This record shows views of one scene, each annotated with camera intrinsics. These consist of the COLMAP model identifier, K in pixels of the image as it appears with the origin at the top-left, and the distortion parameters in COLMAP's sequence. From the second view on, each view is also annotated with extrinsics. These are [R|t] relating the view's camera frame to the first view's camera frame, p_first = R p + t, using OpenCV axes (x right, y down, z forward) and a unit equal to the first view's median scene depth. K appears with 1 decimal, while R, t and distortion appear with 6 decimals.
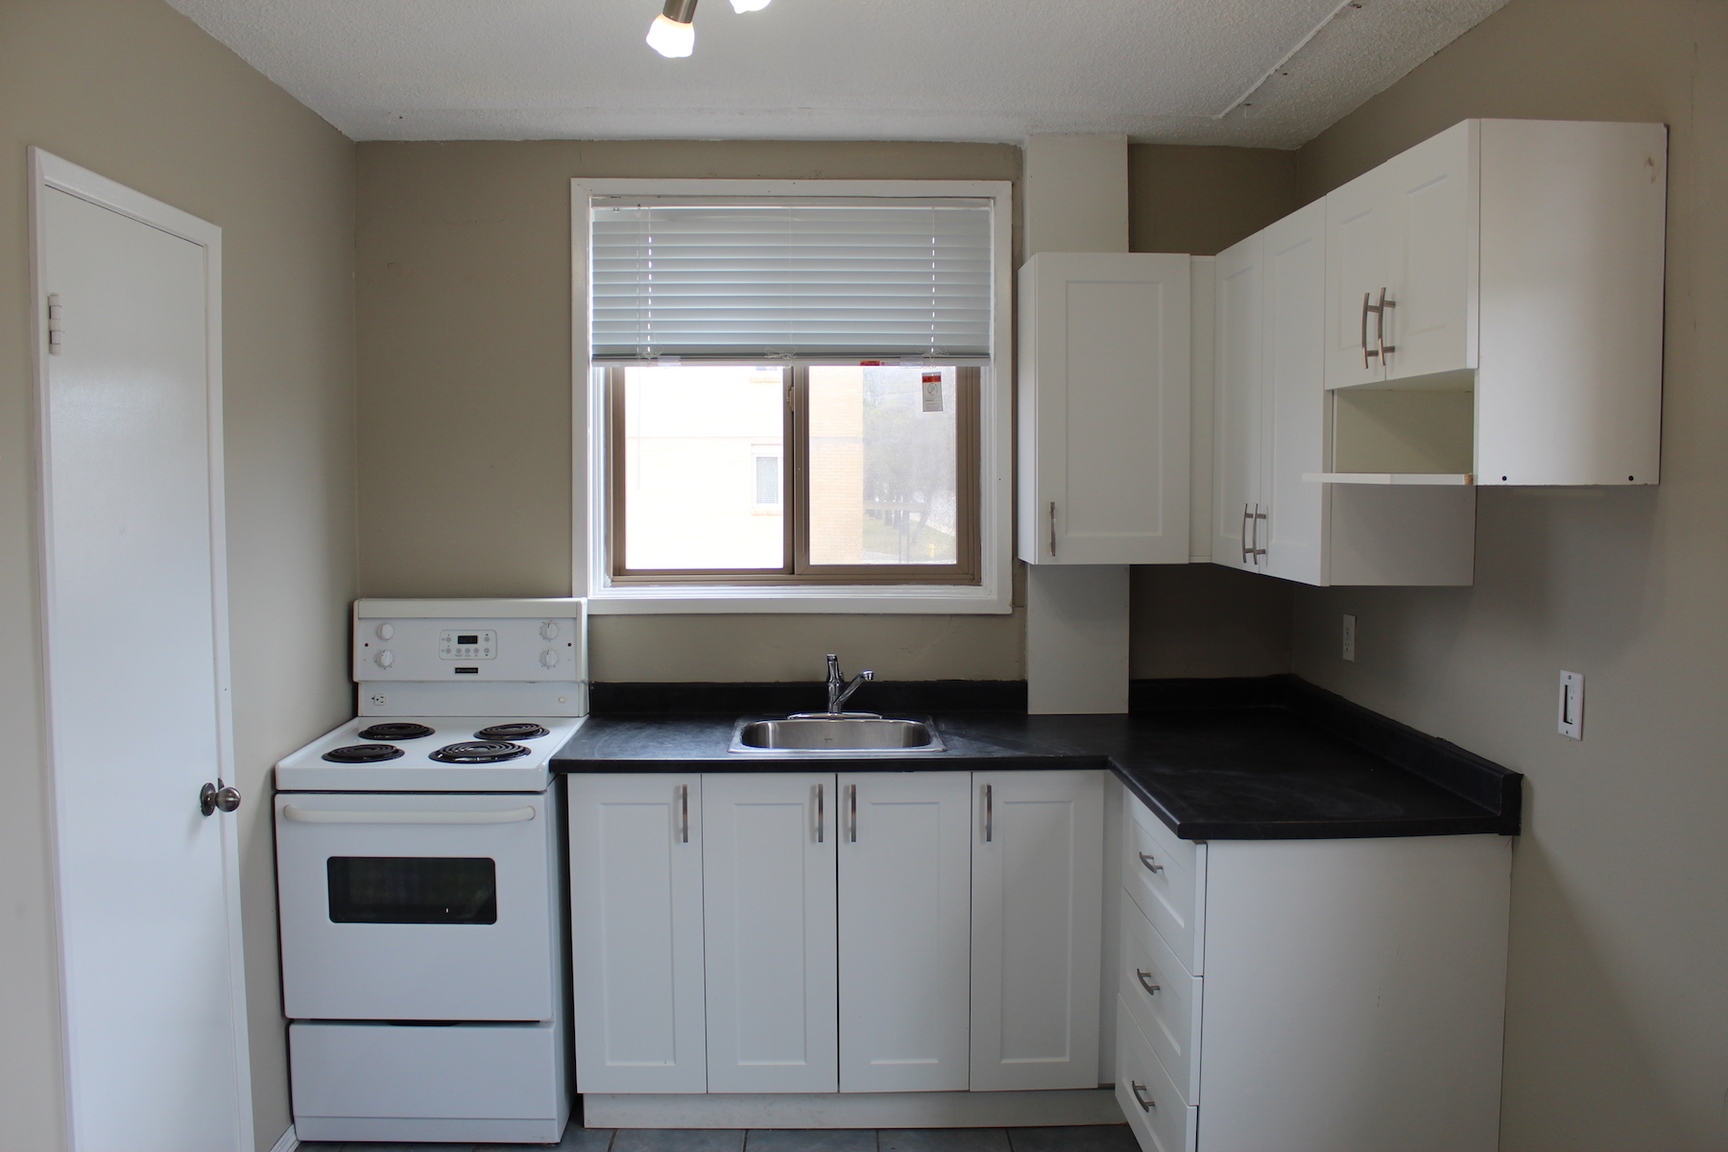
lens RADIAL K [[1430.5, 0, 826.7], [0, 1430.5, 568.2], [0, 0, 1]] dist [-0.199461, 0.182553]
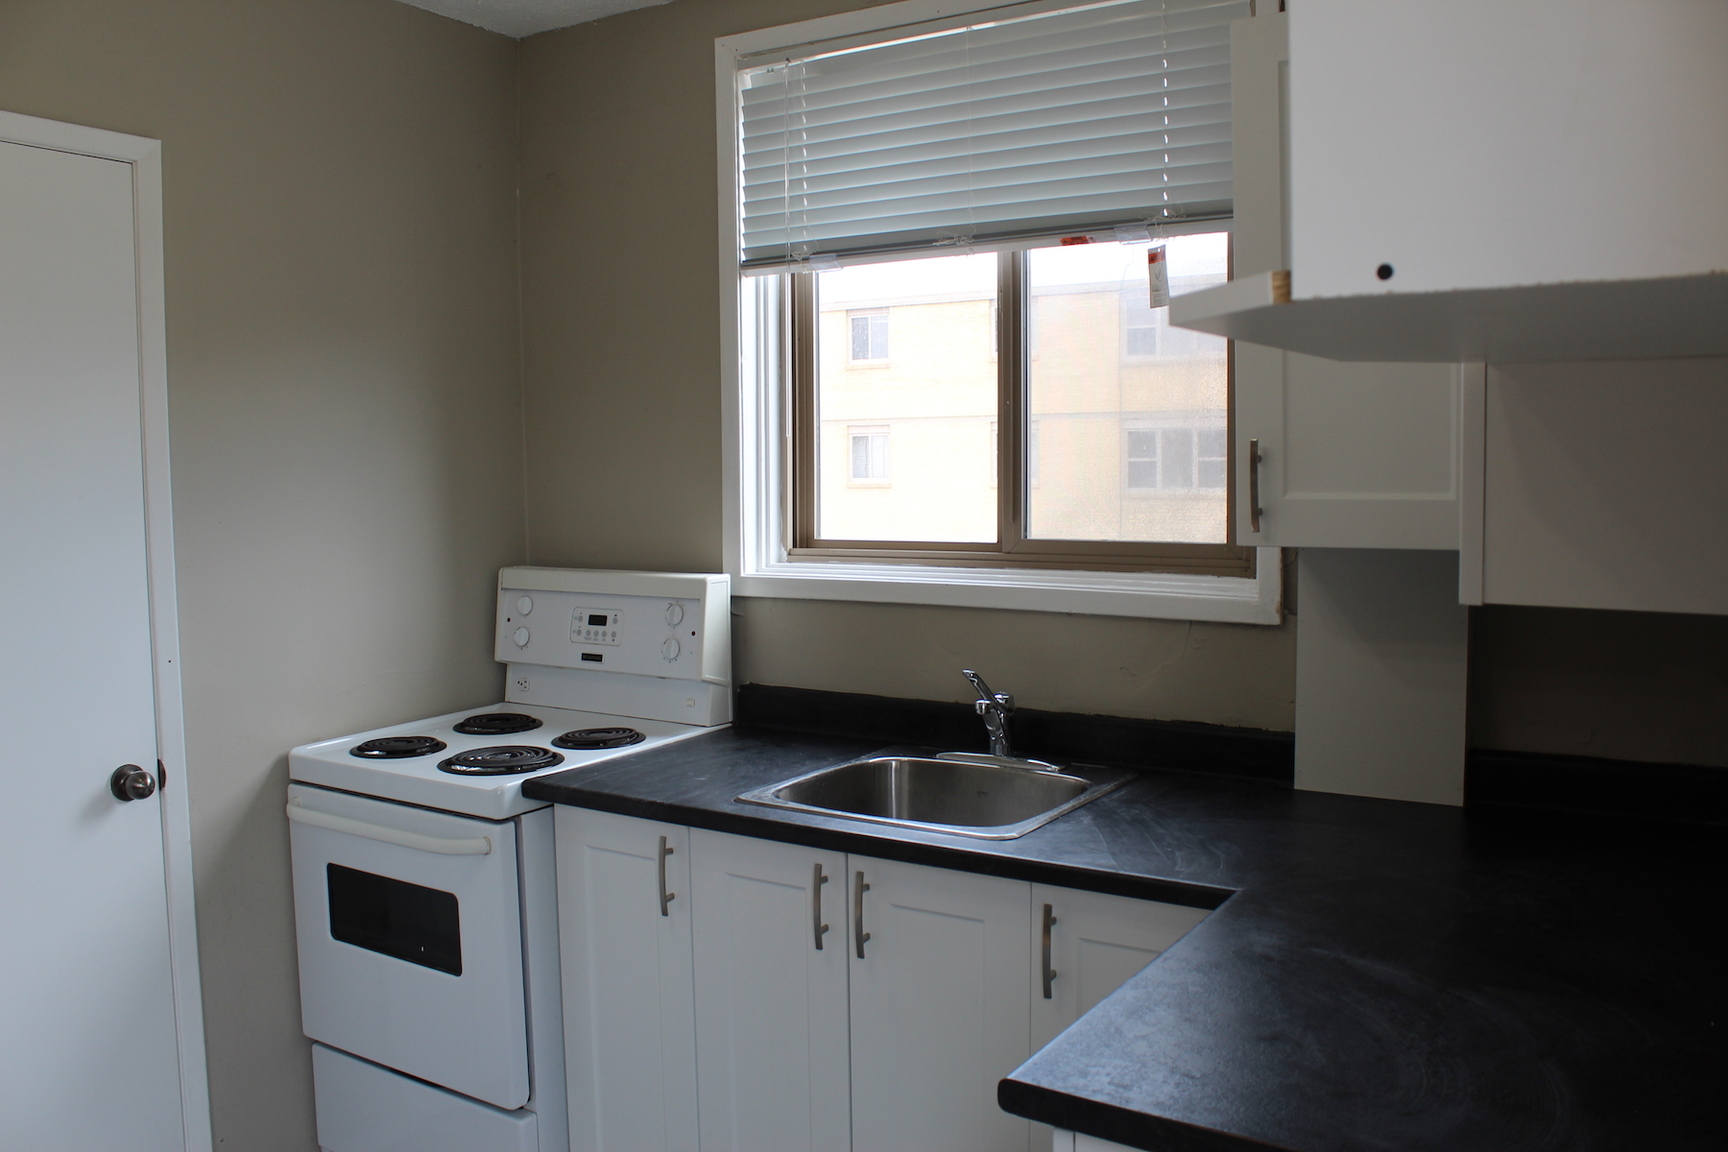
lens RADIAL K [[1430.5, 0, 826.7], [0, 1430.5, 568.2], [0, 0, 1]] dist [-0.199461, 0.182553]
pose [[0.824133, 0.034390, -0.565352, 0.319462], [-0.023755, 0.999375, 0.026163, -0.004244], [0.565898, -0.008132, 0.824435, 0.391806]]
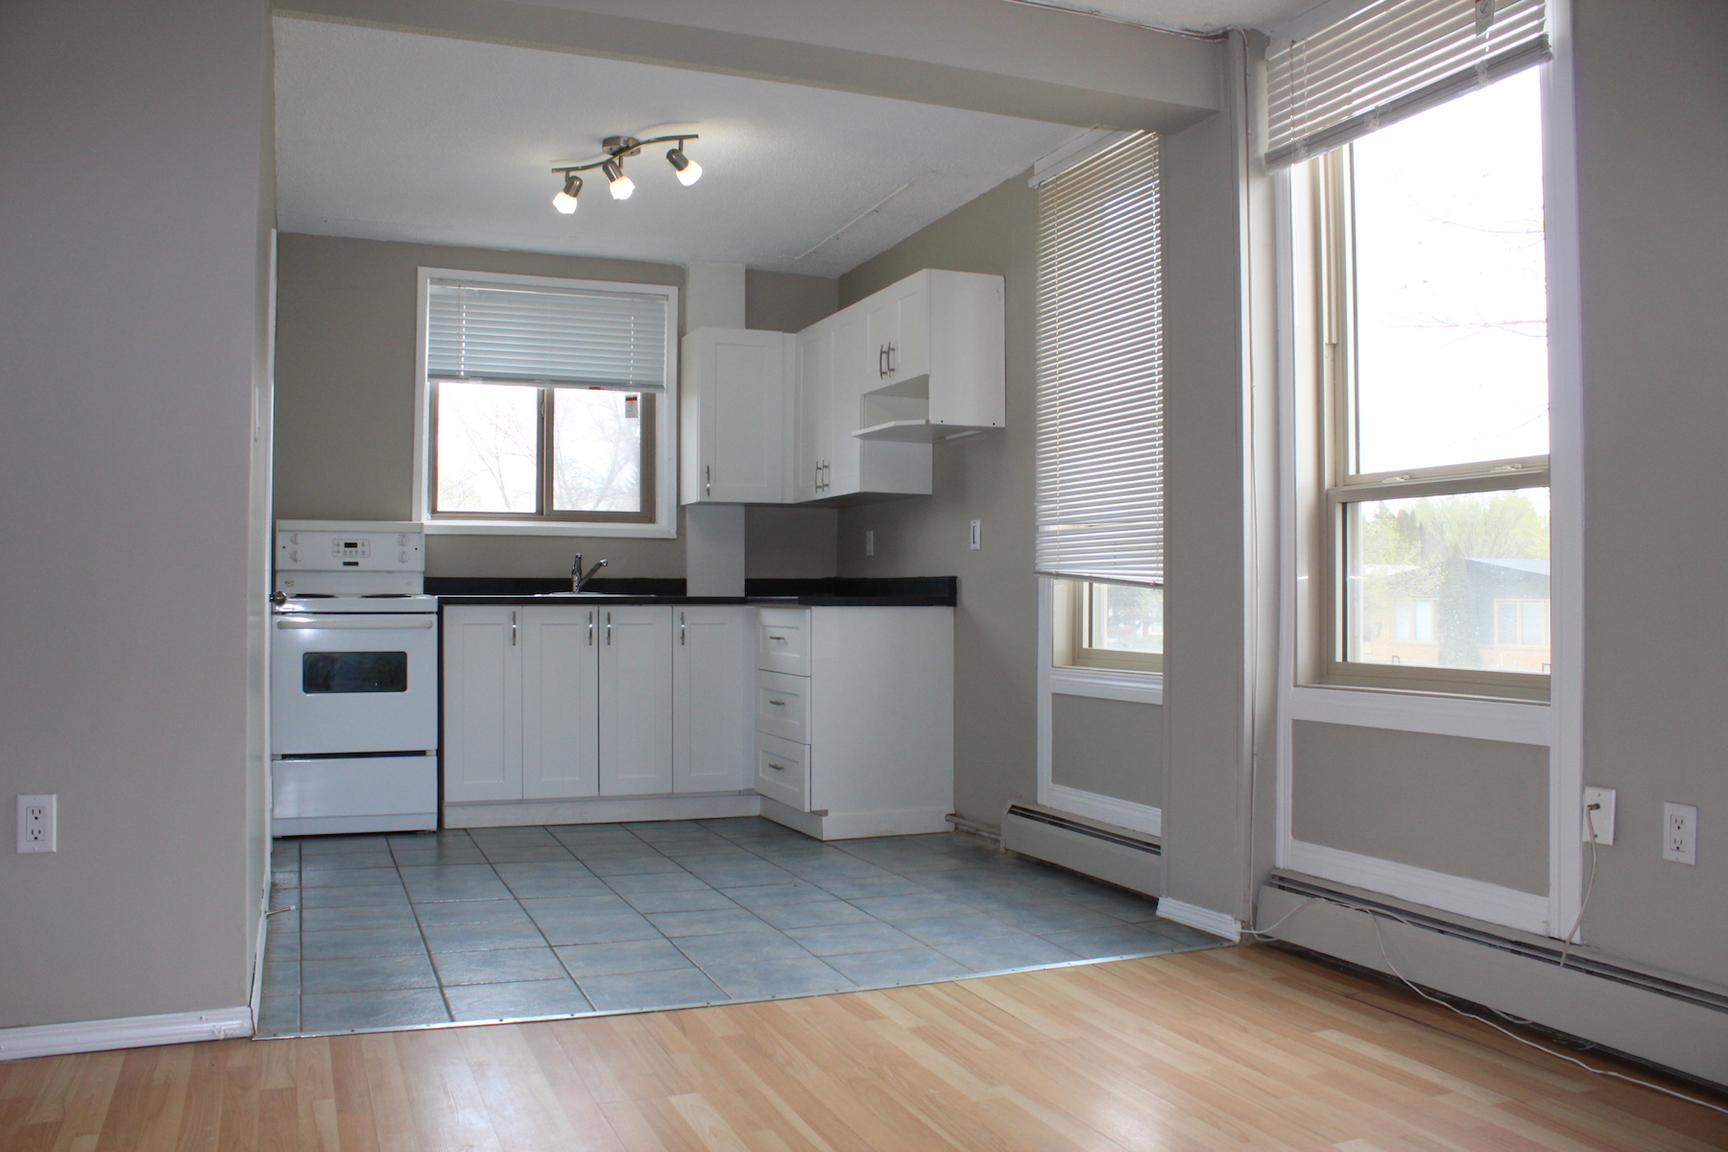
lens RADIAL K [[1430.5, 0, 826.7], [0, 1430.5, 568.2], [0, 0, 1]] dist [-0.199461, 0.182553]
pose [[0.939428, 0.012630, 0.342513, -0.288829], [0.015527, 0.996726, -0.079342, 0.209139], [-0.342394, 0.079855, 0.936157, -0.659396]]
